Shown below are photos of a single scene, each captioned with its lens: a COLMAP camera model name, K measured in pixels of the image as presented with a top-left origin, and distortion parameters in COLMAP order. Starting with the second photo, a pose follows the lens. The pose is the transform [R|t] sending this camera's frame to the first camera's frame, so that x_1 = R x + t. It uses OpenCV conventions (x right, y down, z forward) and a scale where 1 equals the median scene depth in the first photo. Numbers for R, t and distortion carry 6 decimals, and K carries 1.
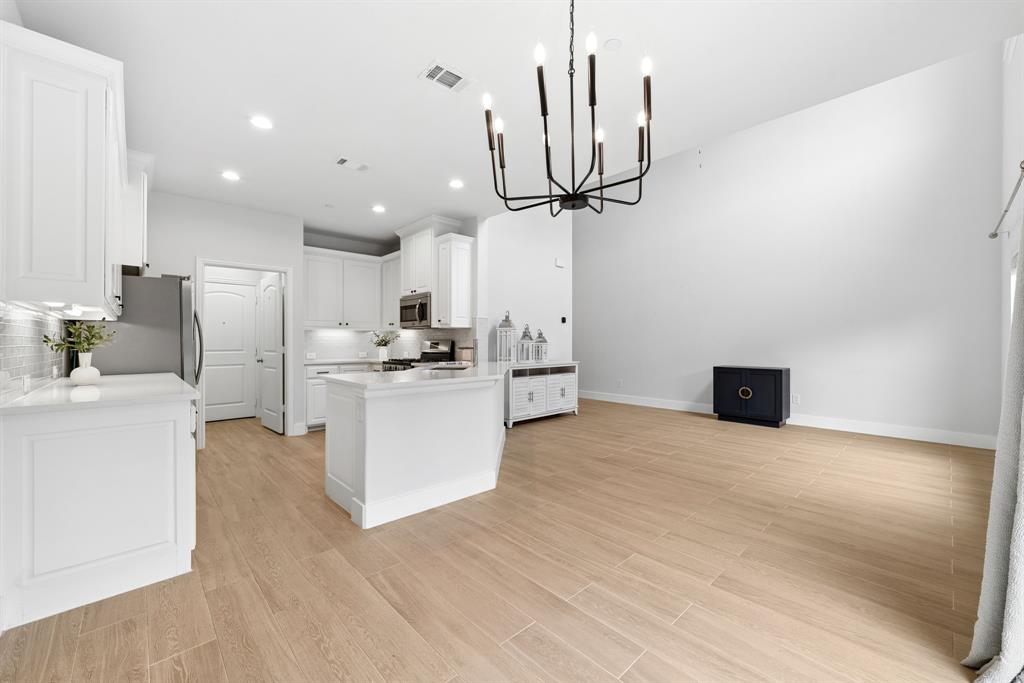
lens RADIAL K [[404.5, 0, 516.2], [0, 404.5, 342.0], [0, 0, 1]] dist [0.000066, 0.000010]
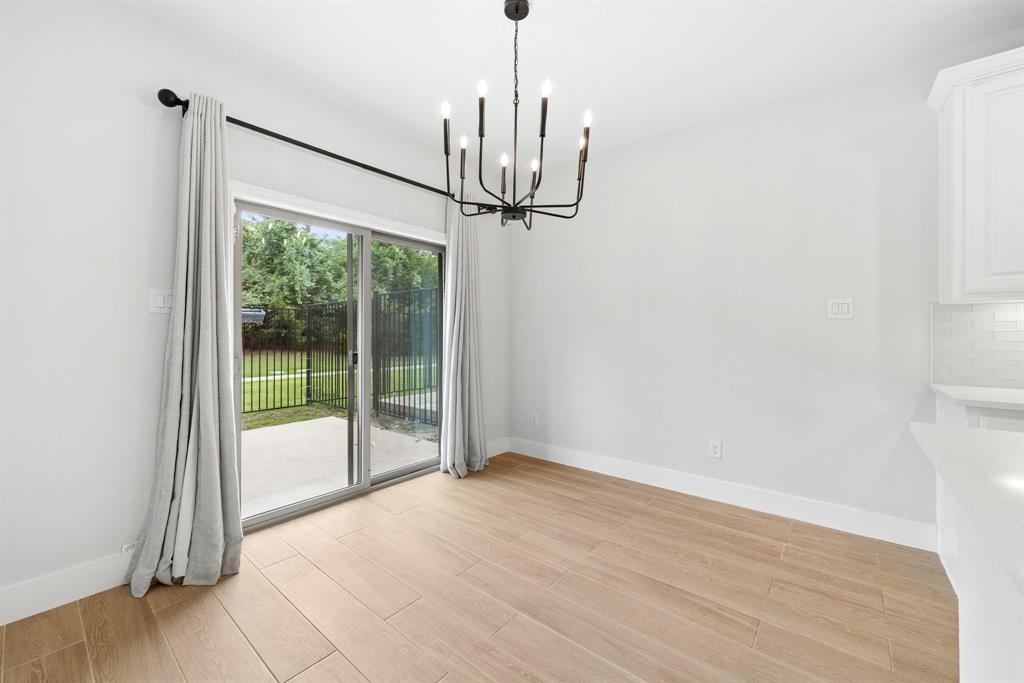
lens RADIAL K [[404.5, 0, 513.6], [0, 404.5, 332.6], [0, 0, 1]] dist [0.000066, 0.000010]
pose [[-0.991551, -0.003421, -0.129671, 0.145205], [-0.003121, 0.999992, -0.002522, -0.003007], [0.129678, -0.002096, -0.991554, 1.066841]]
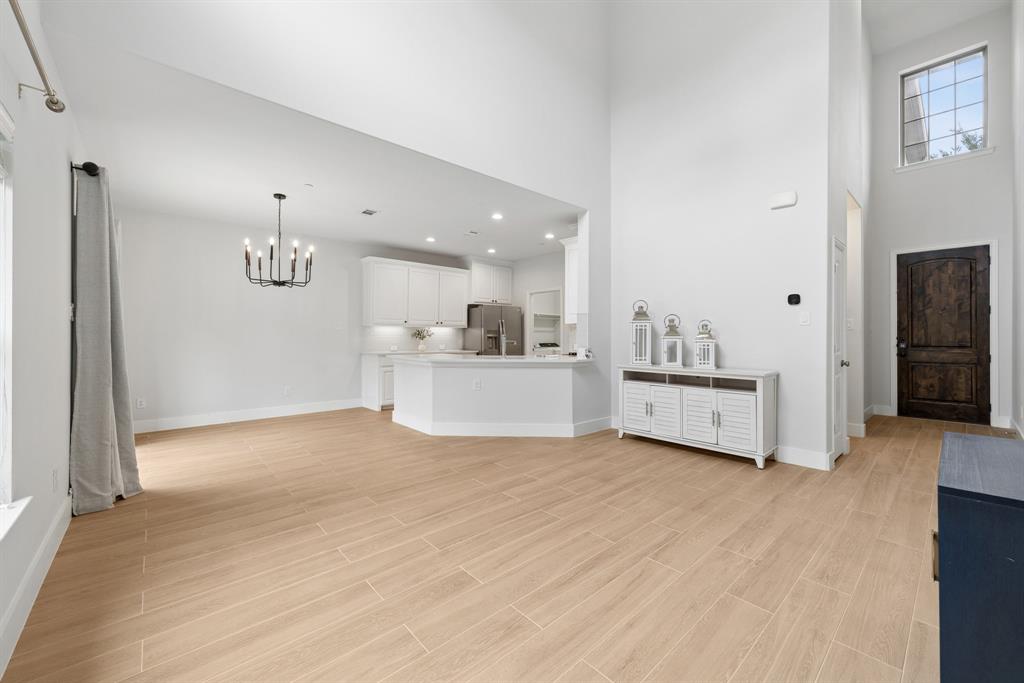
lens RADIAL K [[404.5, 0, 516.6], [0, 404.5, 336.8], [0, 0, 1]] dist [0.000066, 0.000010]
pose [[-0.018893, 0.001716, -0.999820, 1.398011], [-0.003001, 0.999994, 0.001773, -0.004476], [0.999817, 0.003034, -0.018887, 1.313575]]
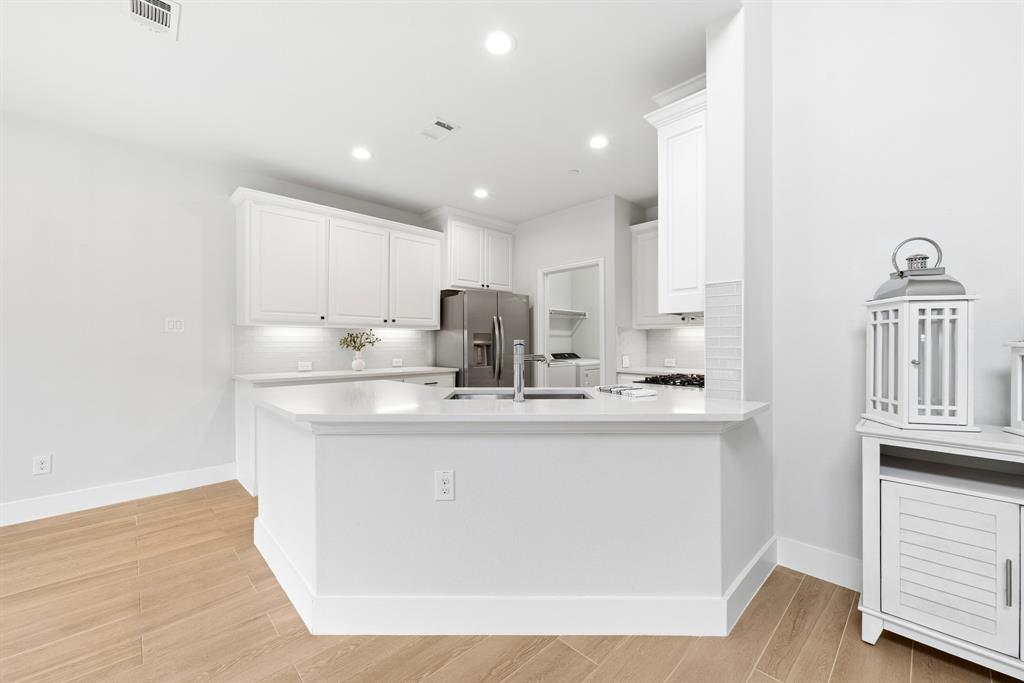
lens RADIAL K [[404.5, 0, 516.1], [0, 404.5, 342.7], [0, 0, 1]] dist [0.000066, 0.000010]
pose [[0.015575, -0.000921, -0.999878, 0.452564], [0.001805, 0.999998, -0.000893, -0.004738], [0.999877, -0.001790, 0.015577, 1.223209]]
